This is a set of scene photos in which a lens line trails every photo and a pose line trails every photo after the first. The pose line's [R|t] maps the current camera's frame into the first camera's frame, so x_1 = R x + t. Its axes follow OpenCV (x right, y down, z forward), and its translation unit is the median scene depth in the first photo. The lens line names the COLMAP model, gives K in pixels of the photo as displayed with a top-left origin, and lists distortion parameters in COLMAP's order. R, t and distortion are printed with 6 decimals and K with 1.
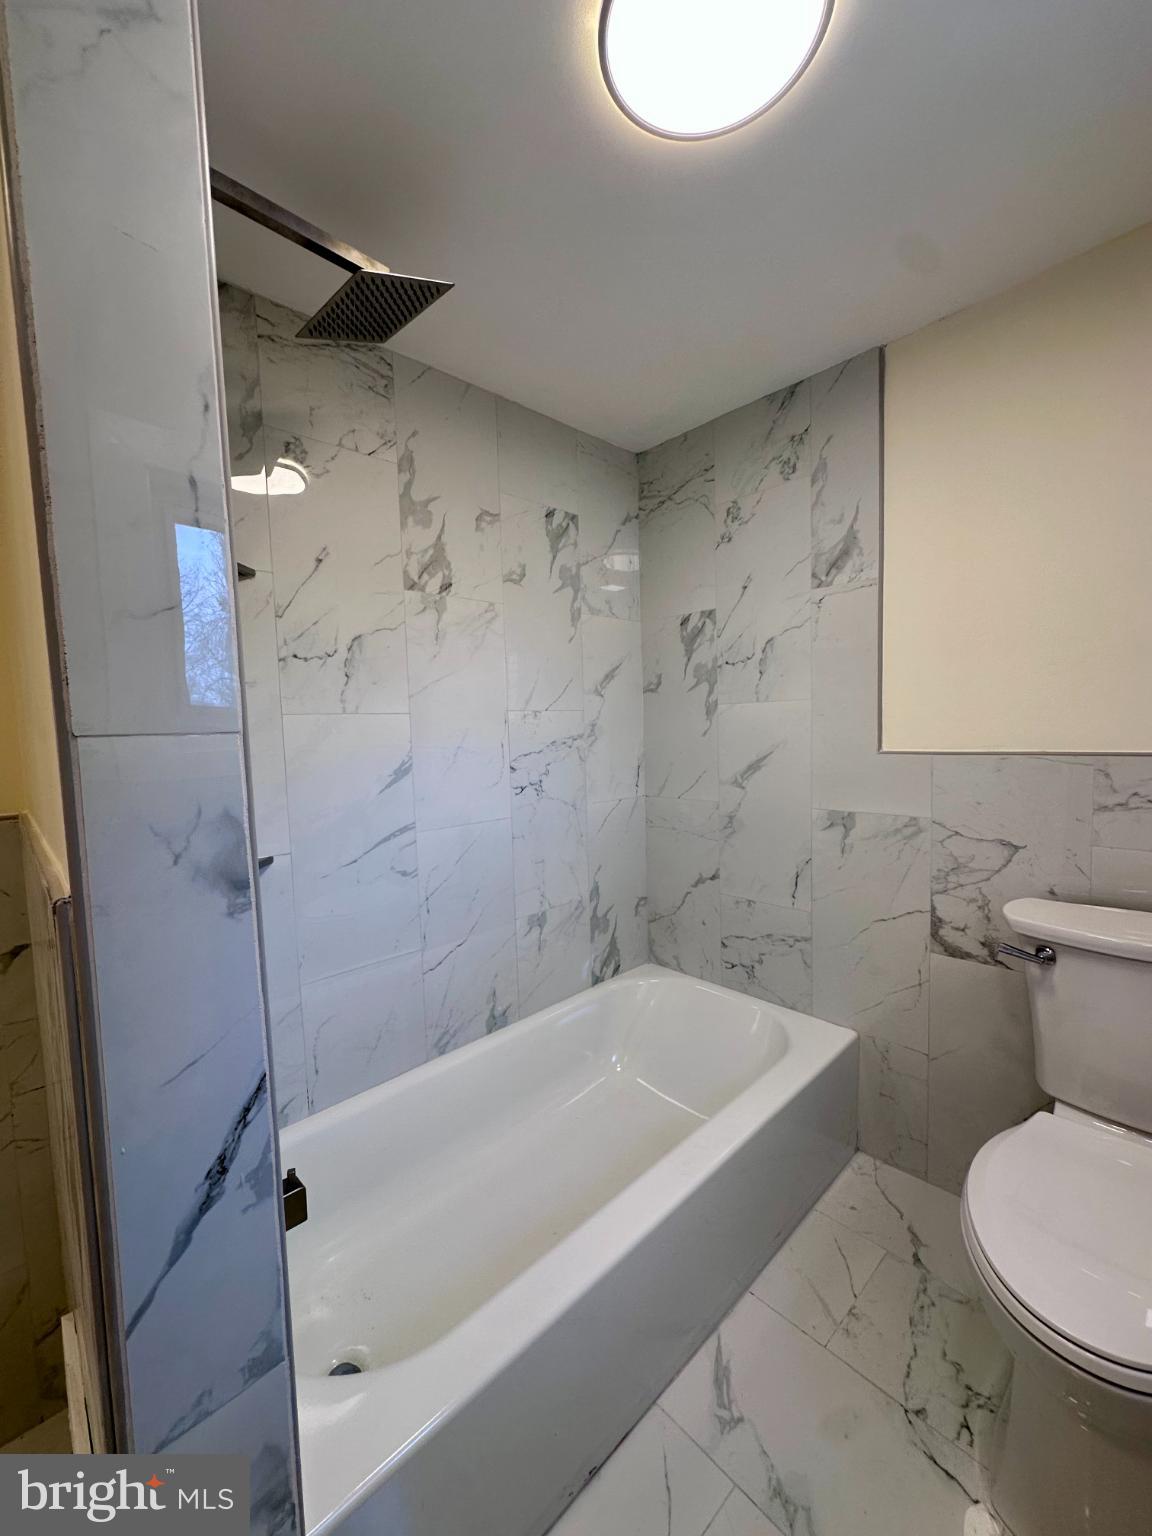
lens RADIAL K [[613.2, 0, 573.6], [0, 613.2, 770.9], [0, 0, 1]] dist [-0.002984, 0.000247]
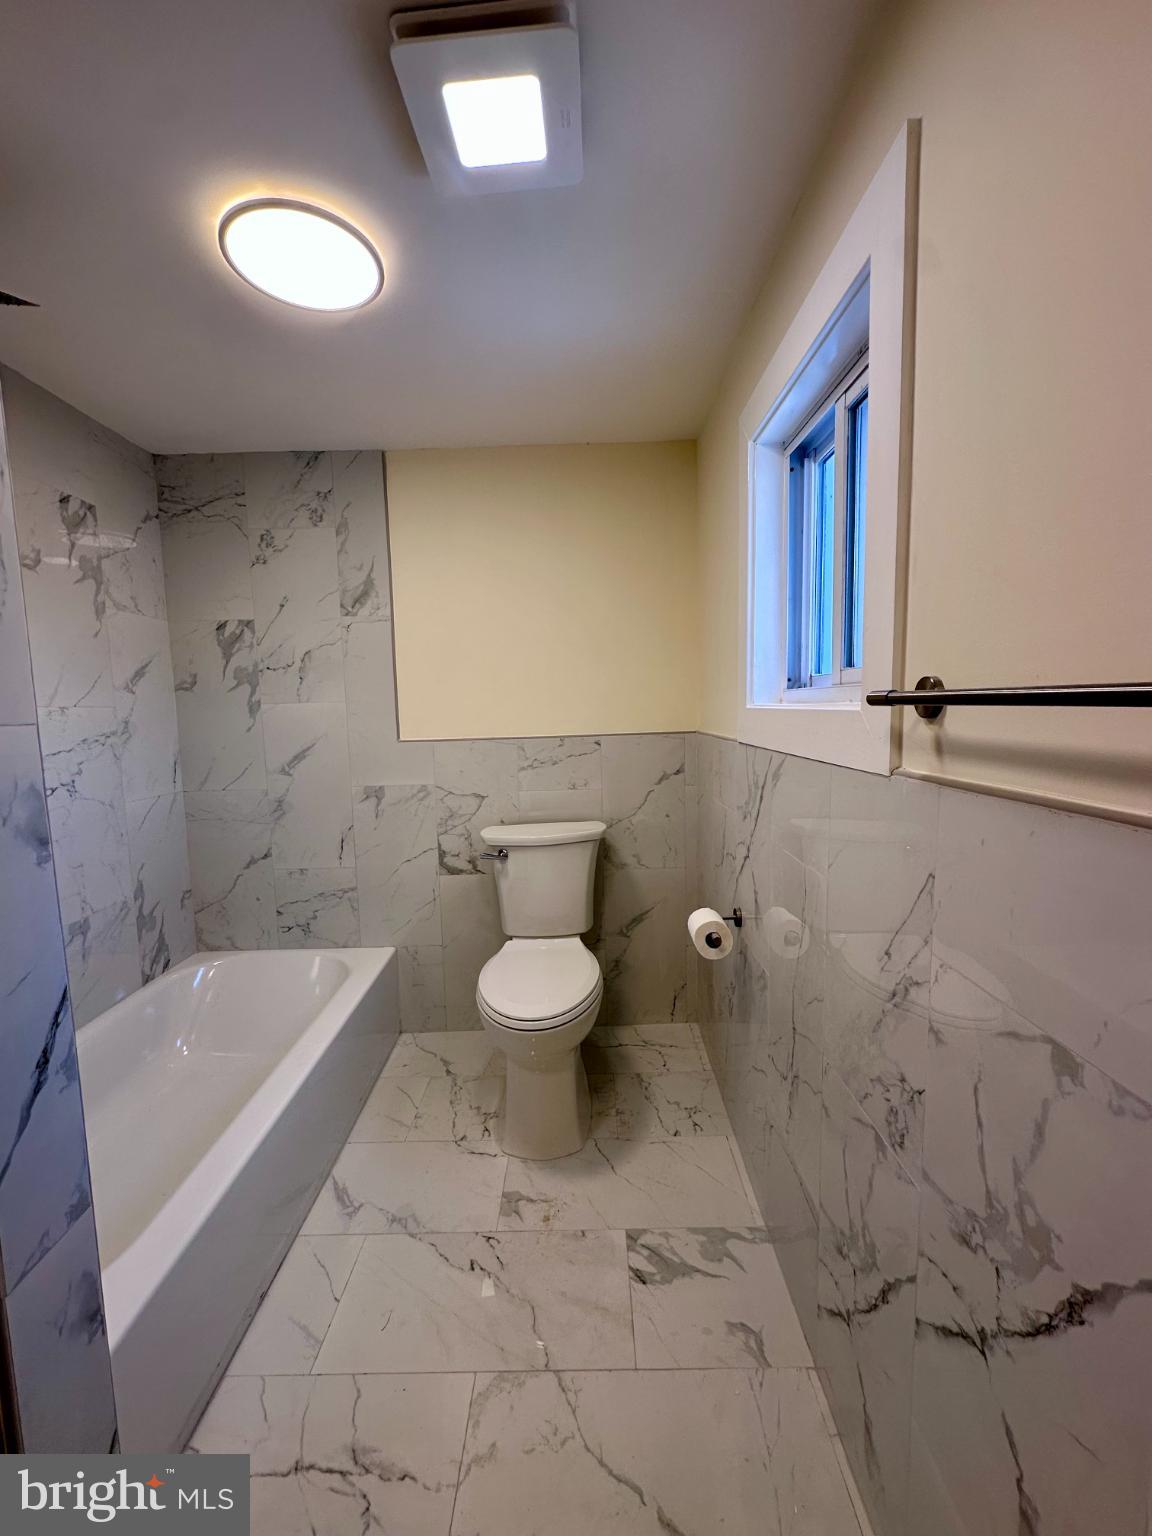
lens RADIAL K [[613.2, 0, 573.6], [0, 613.2, 770.9], [0, 0, 1]] dist [-0.002984, 0.000247]
pose [[0.685666, -0.058885, 0.725531, -0.208959], [0.057333, 0.997995, 0.026816, 0.019518], [-0.725655, 0.023210, 0.687667, -0.212306]]
